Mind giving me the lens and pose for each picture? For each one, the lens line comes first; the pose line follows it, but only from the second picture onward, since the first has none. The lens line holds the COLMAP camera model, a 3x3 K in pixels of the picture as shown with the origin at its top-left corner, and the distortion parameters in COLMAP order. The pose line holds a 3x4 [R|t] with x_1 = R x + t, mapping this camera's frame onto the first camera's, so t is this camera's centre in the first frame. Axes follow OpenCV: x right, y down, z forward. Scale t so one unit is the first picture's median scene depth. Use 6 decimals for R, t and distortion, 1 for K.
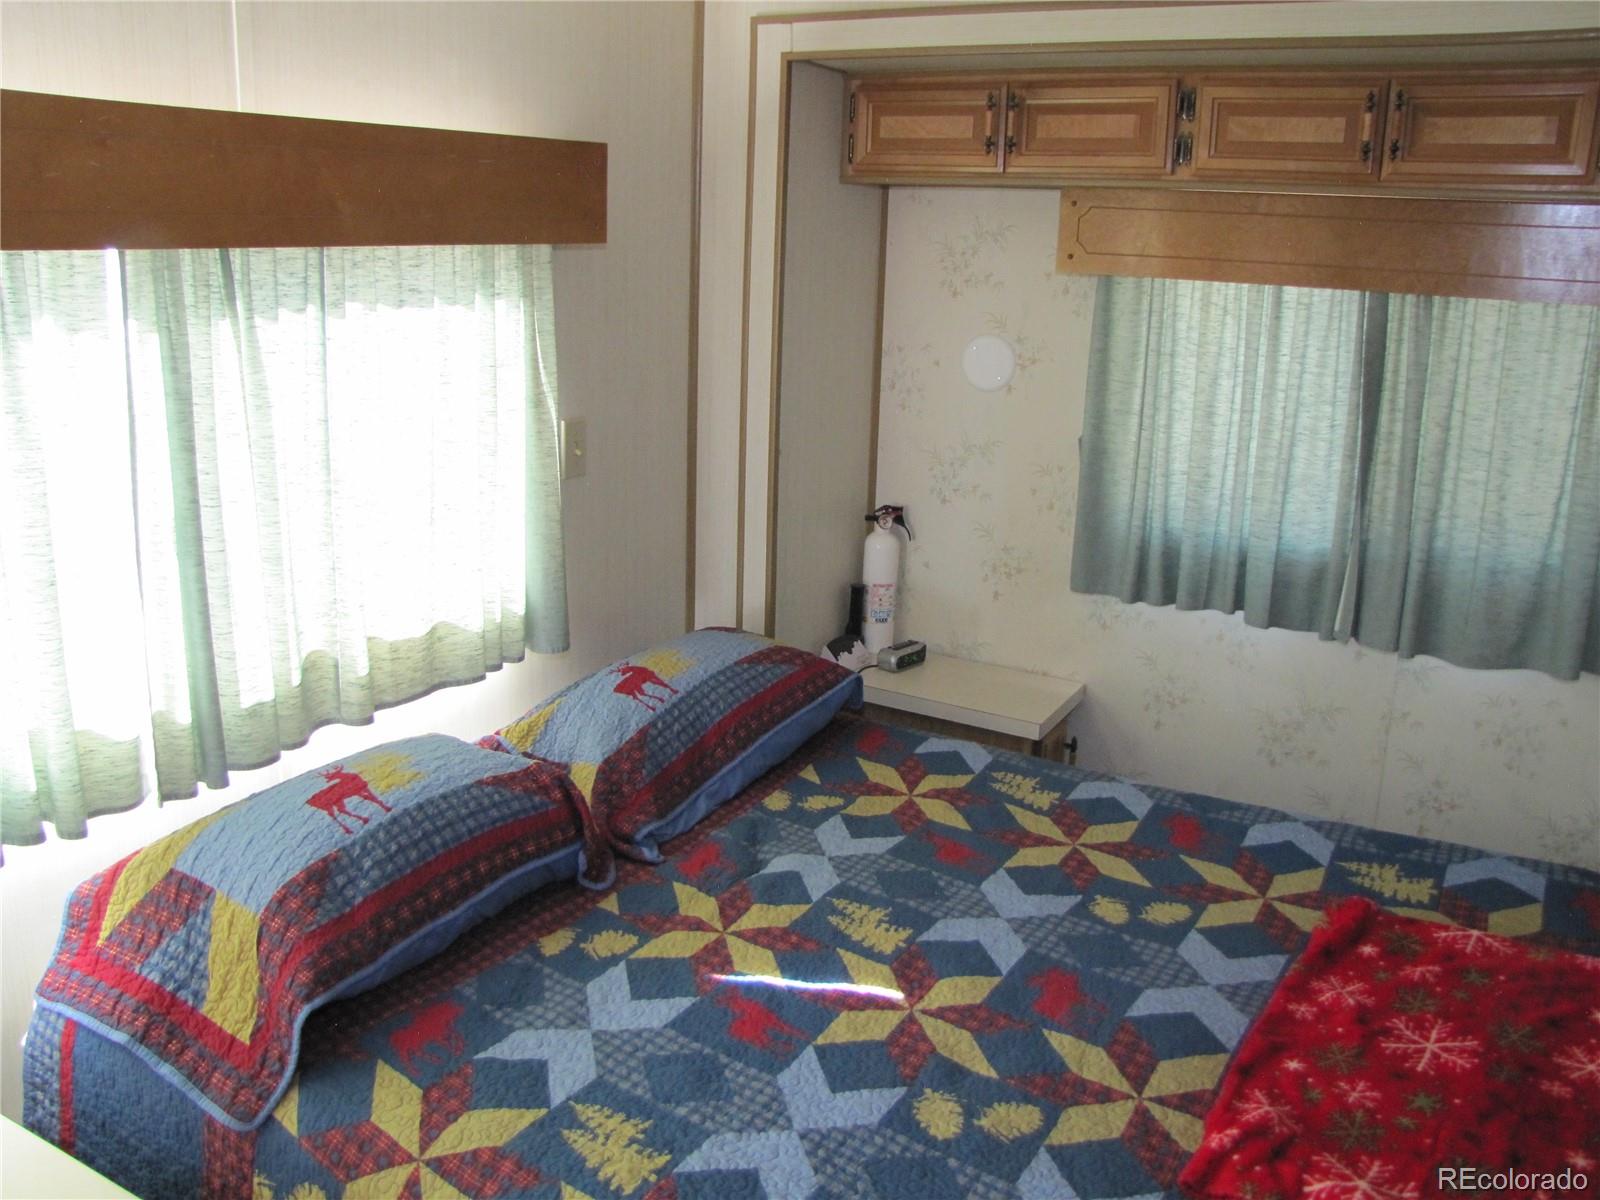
lens RADIAL K [[1348.6, 0, 789.5], [0, 1348.6, 562.5], [0, 0, 1]] dist [-0.183210, 0.160848]
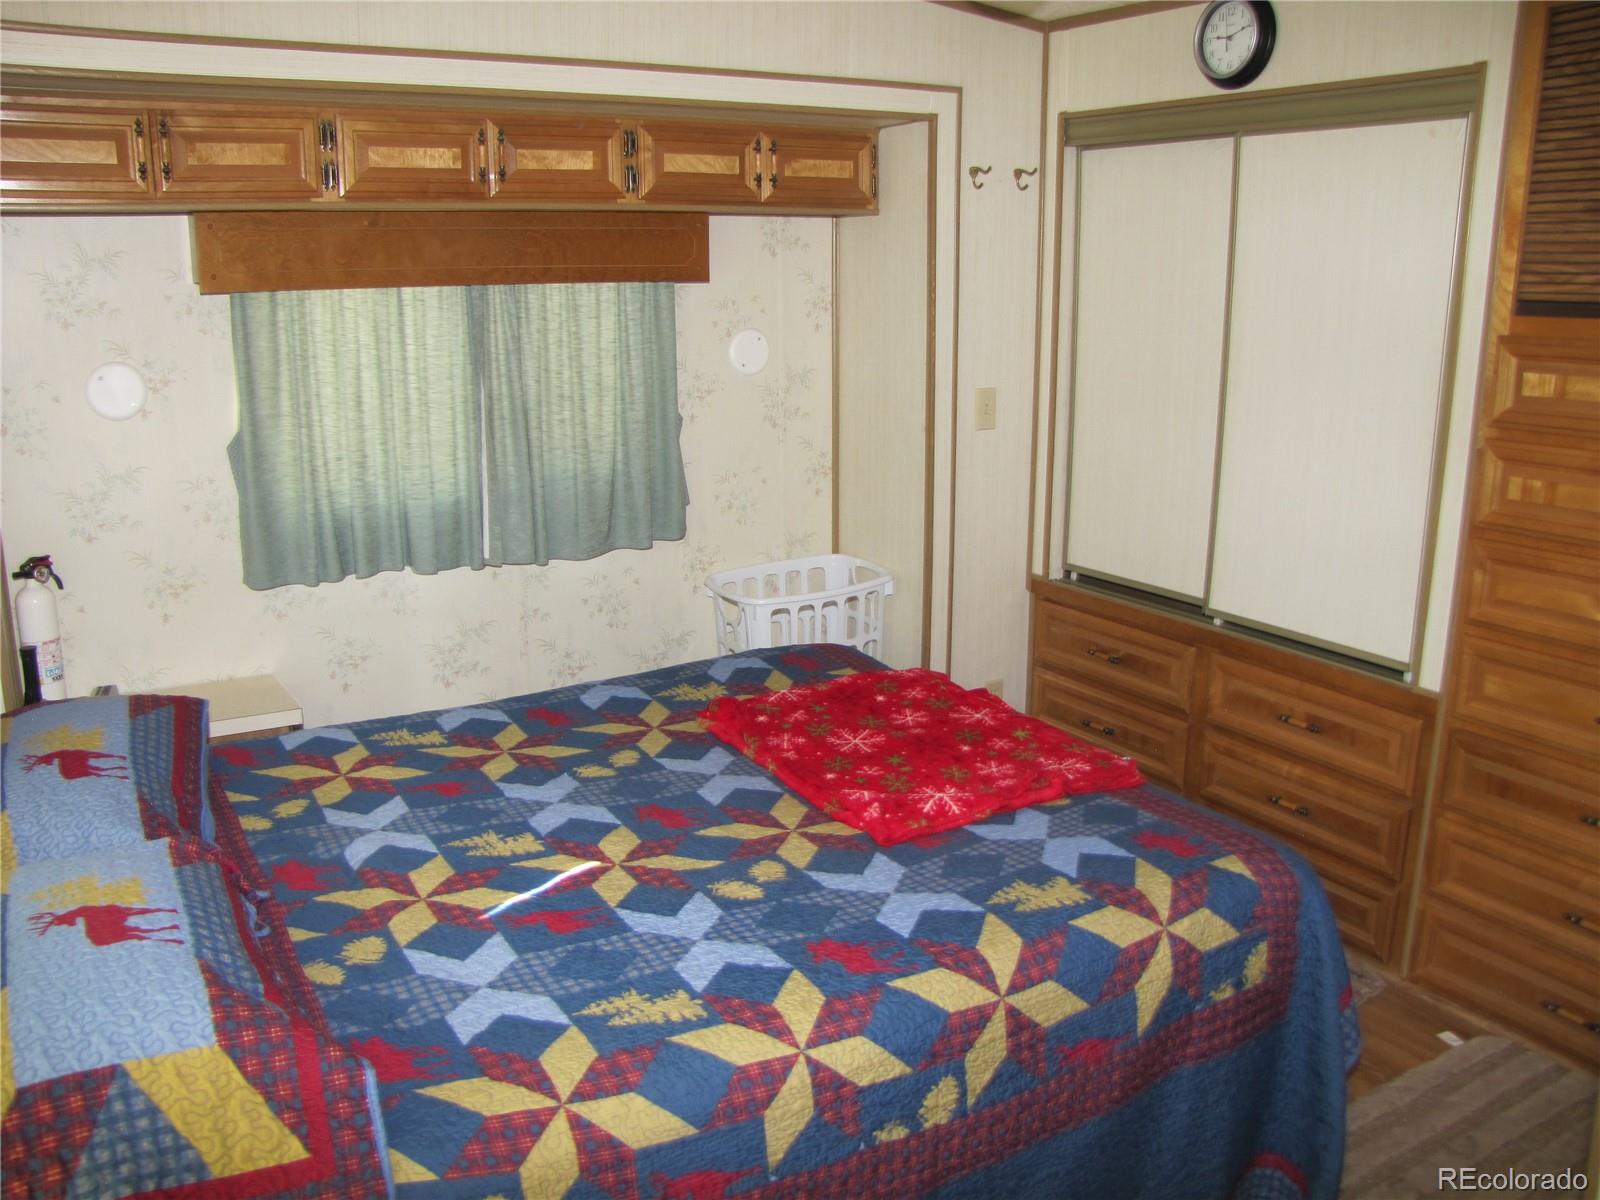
lens RADIAL K [[1348.6, 0, 792.0], [0, 1348.6, 587.3], [0, 0, 1]] dist [-0.183210, 0.160848]
pose [[0.472264, -0.235542, 0.849404, -0.714015], [0.226037, 0.963775, 0.141582, -0.048104], [-0.851983, 0.125133, 0.508397, 0.154361]]
